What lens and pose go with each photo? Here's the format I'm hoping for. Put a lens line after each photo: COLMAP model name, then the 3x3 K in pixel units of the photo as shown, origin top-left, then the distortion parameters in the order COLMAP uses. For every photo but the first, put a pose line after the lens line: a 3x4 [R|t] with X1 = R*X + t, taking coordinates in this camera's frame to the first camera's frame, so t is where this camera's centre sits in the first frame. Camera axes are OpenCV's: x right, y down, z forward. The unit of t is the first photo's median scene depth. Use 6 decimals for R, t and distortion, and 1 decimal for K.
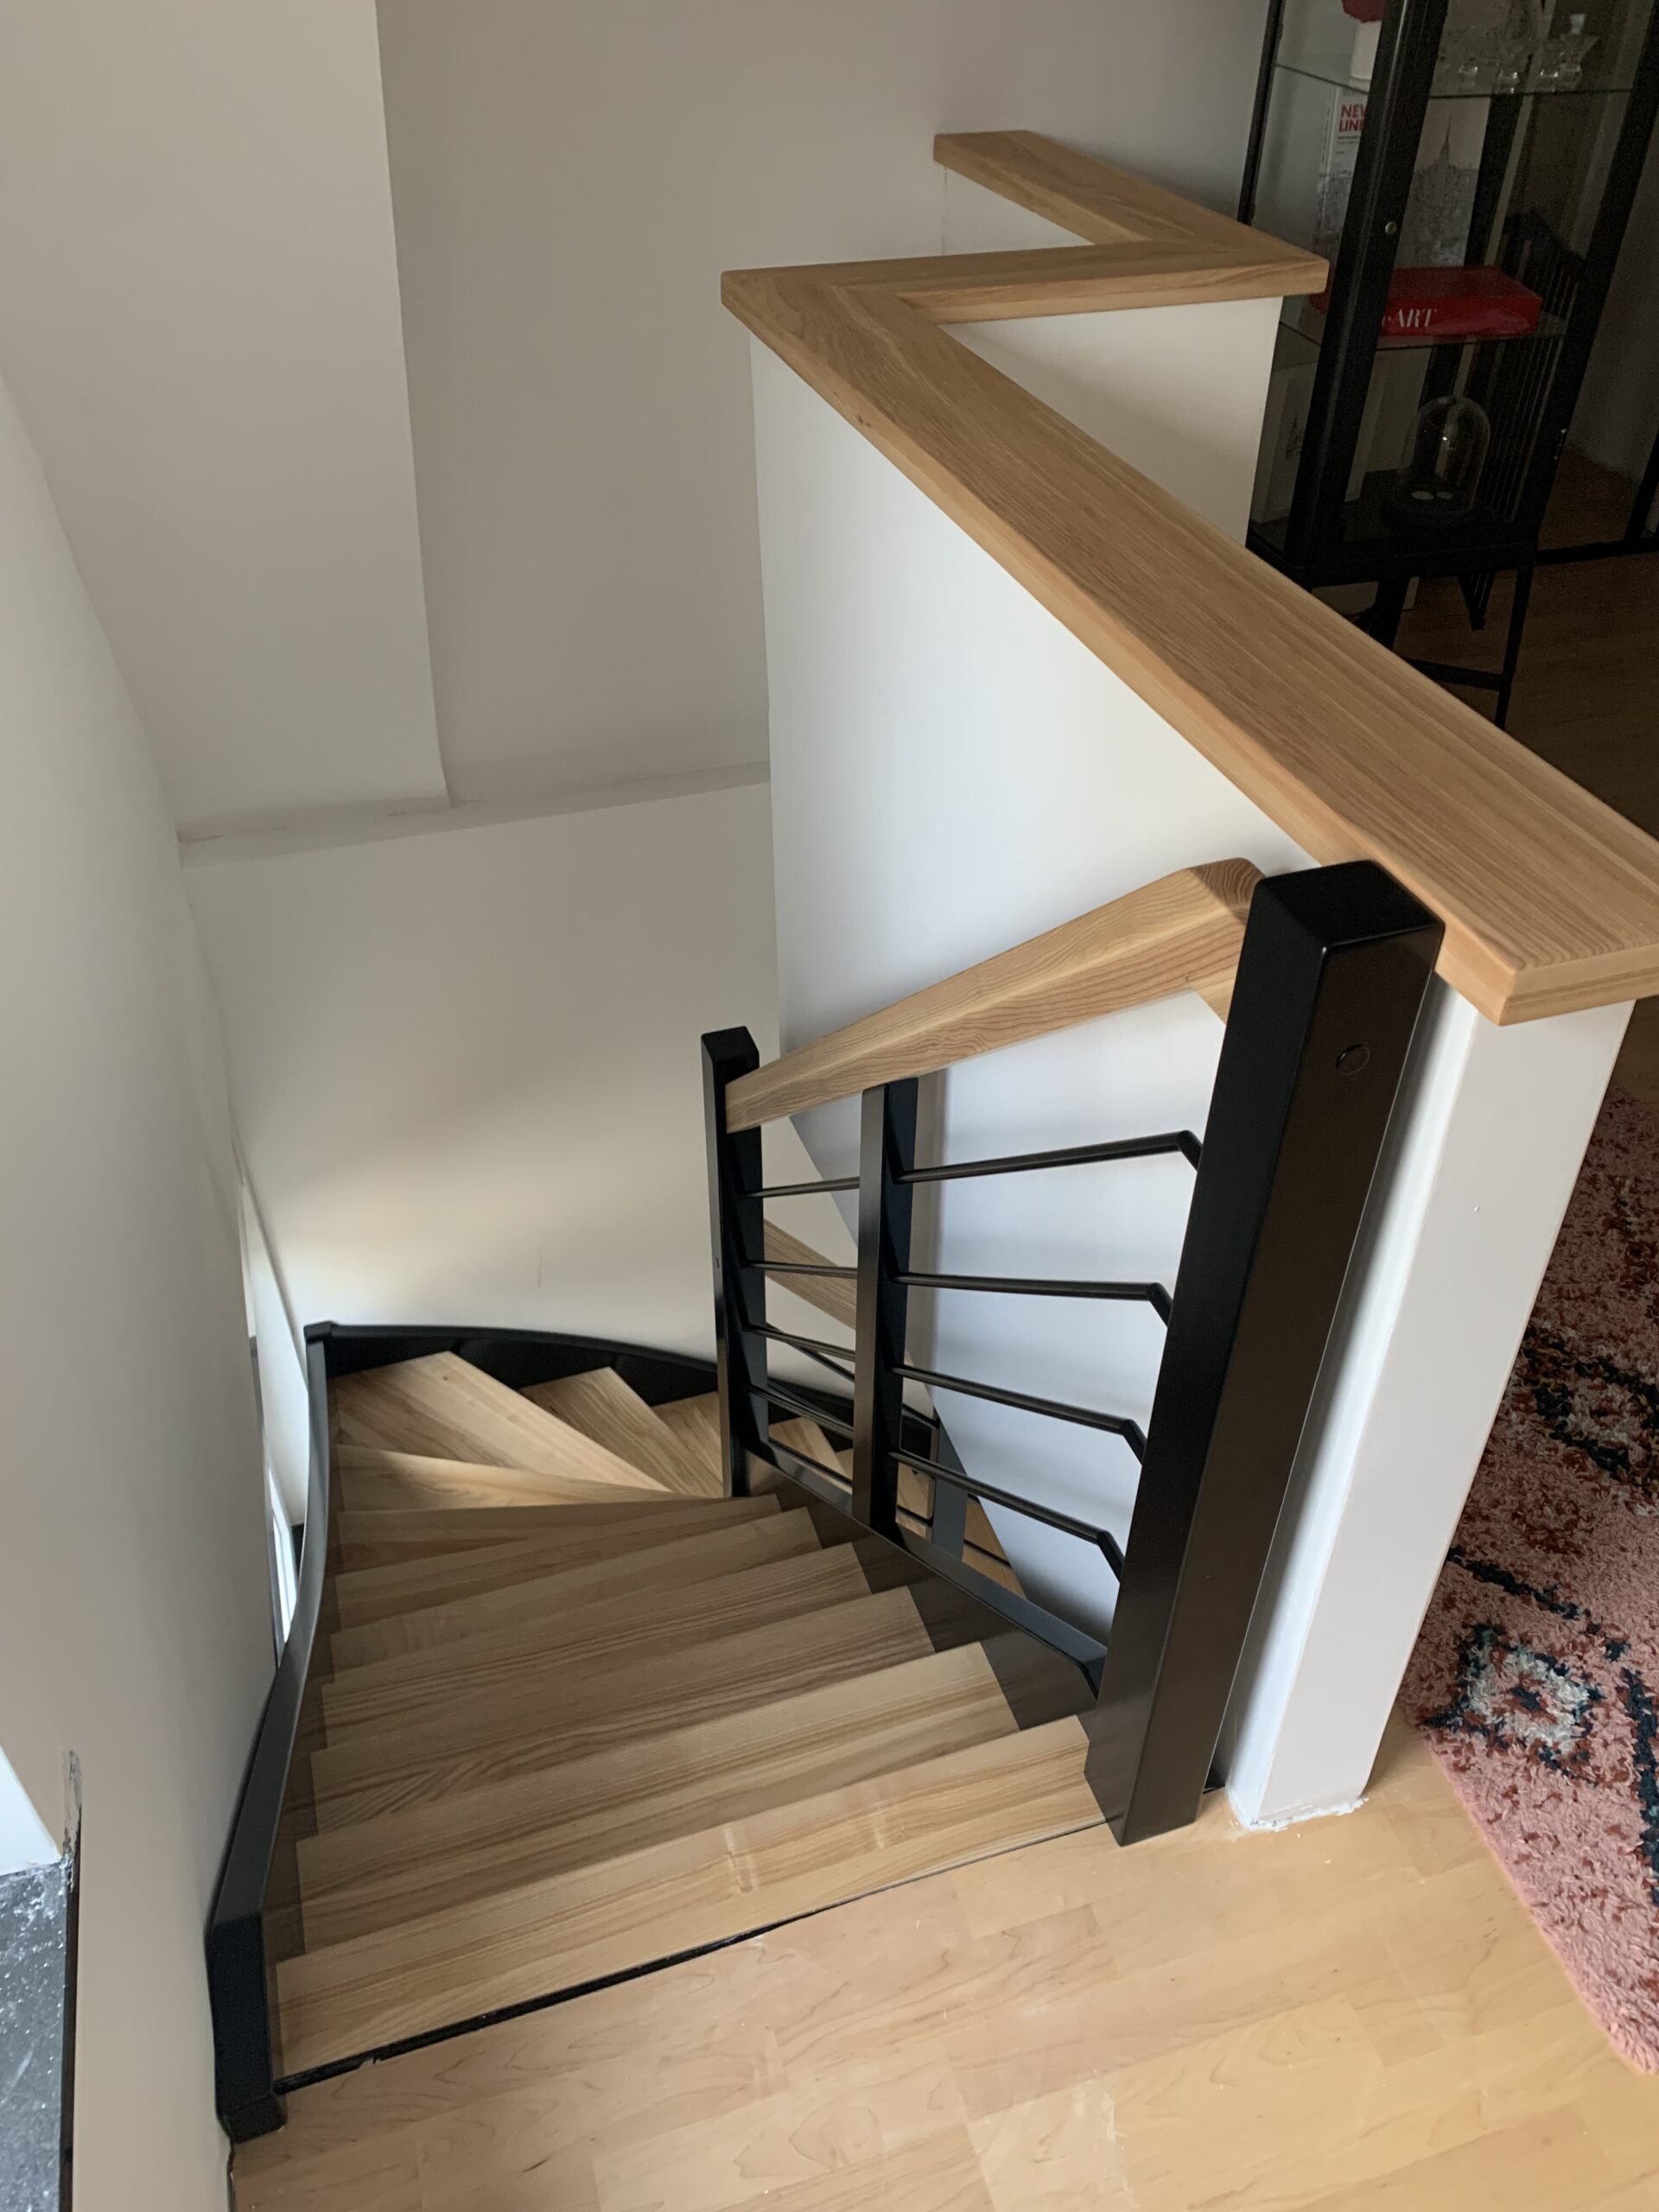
lens RADIAL K [[1677.7, 0, 859.0], [0, 1677.7, 1104.3], [0, 0, 1]] dist [0.111820, -0.190264]
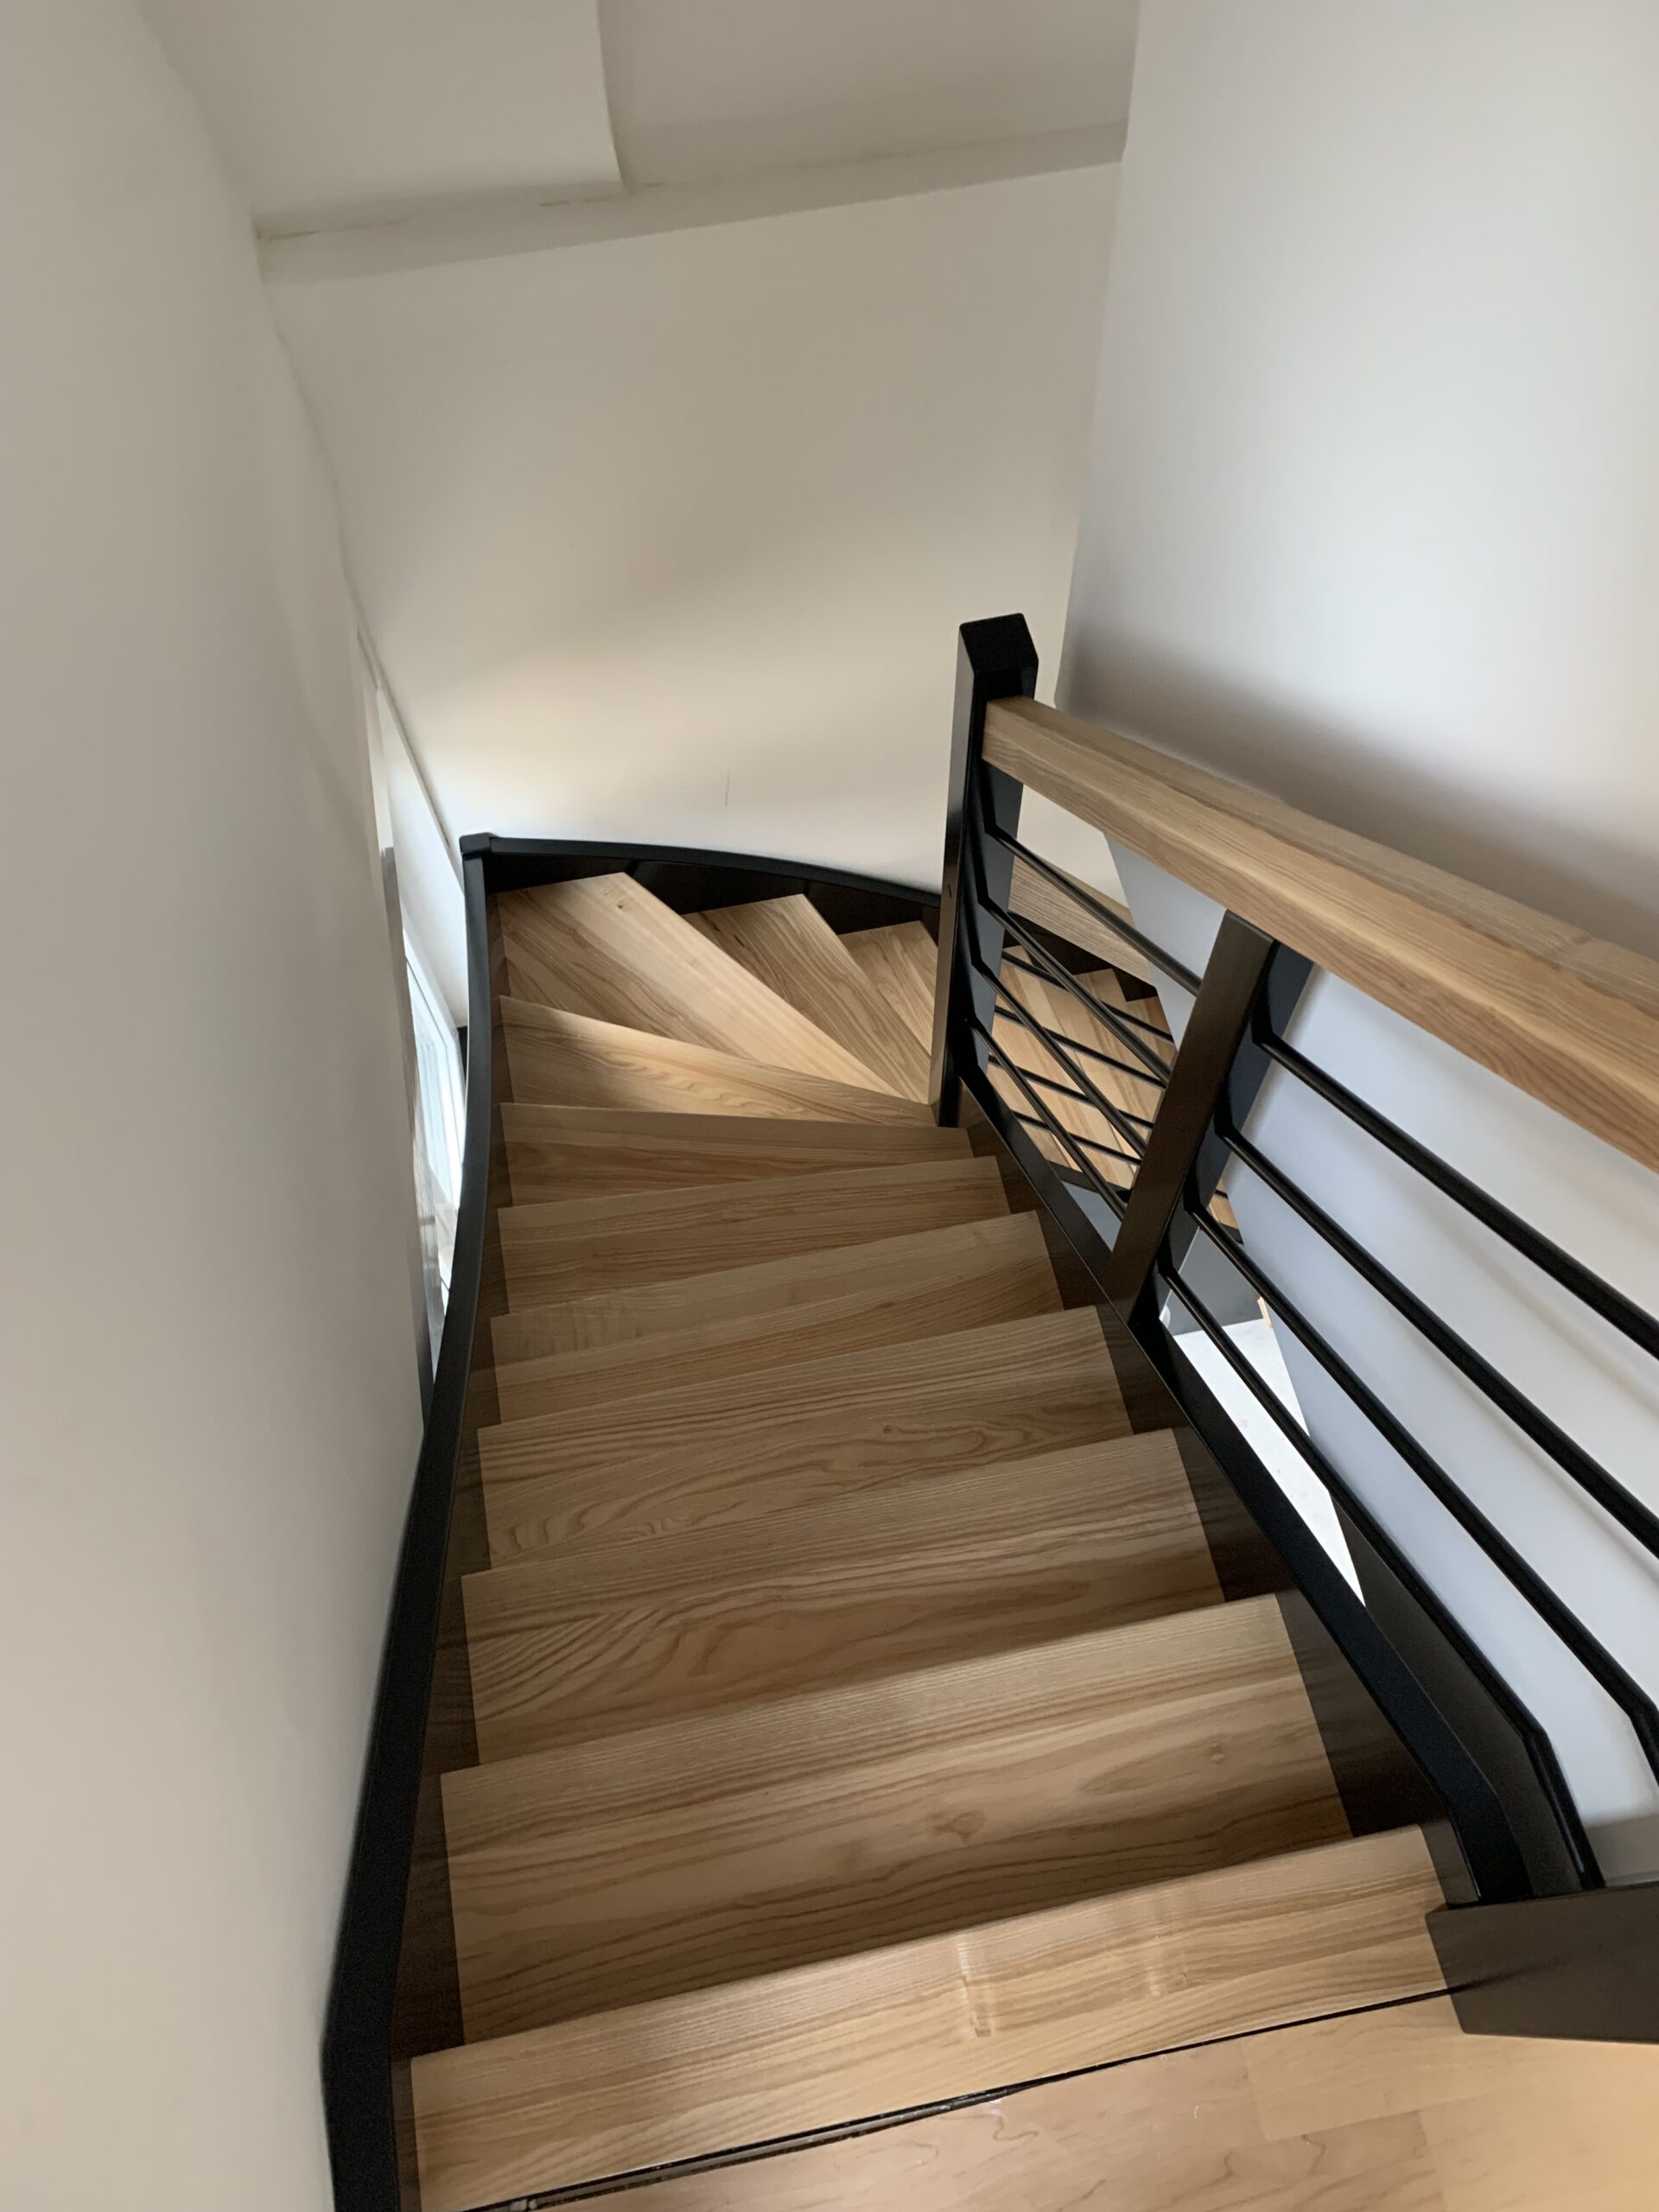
lens RADIAL K [[1677.7, 0, 859.0], [0, 1677.7, 1104.3], [0, 0, 1]] dist [0.111820, -0.190264]
pose [[0.991940, 0.098873, -0.079242, -0.070287], [-0.058982, 0.913800, 0.401858, -0.172000], [0.112144, -0.393945, 0.912267, 0.298061]]
